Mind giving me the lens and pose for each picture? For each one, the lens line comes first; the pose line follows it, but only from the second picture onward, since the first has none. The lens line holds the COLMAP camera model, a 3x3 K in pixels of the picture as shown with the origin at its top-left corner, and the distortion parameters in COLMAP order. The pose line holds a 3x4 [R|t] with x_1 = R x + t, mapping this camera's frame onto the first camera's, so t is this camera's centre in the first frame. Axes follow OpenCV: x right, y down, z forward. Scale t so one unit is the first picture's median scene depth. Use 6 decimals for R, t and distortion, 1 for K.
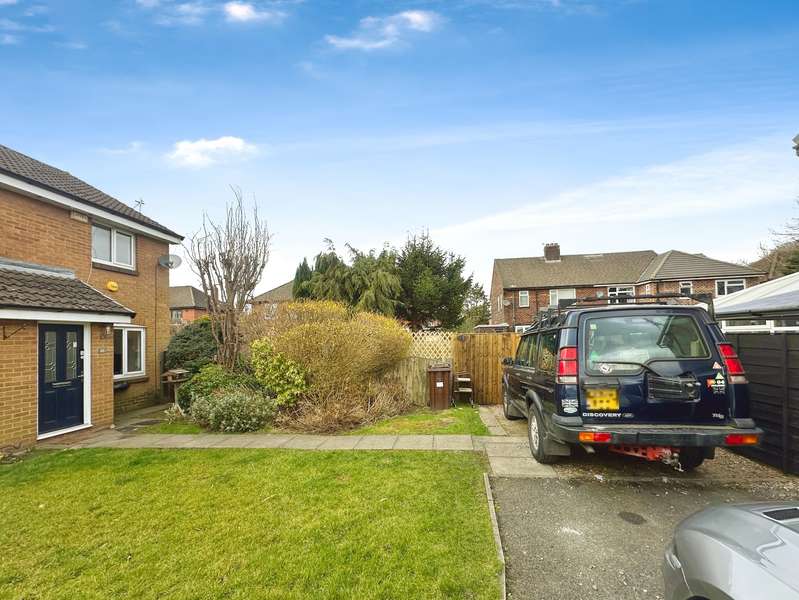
lens RADIAL K [[327.1, 0, 394.3], [0, 327.1, 284.1], [0, 0, 1]] dist [-0.002217, -0.000033]
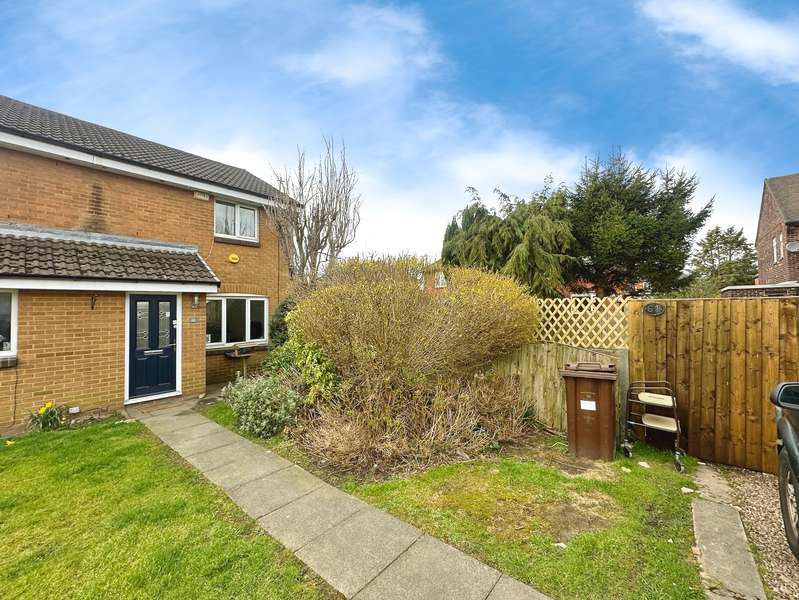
lens RADIAL K [[327.1, 0, 394.3], [0, 327.1, 284.1], [0, 0, 1]] dist [-0.002217, -0.000033]
pose [[0.847899, -0.035293, -0.528982, 0.141078], [0.086270, 0.993668, 0.071986, 0.064207], [0.523092, -0.106673, 0.845574, 0.417586]]
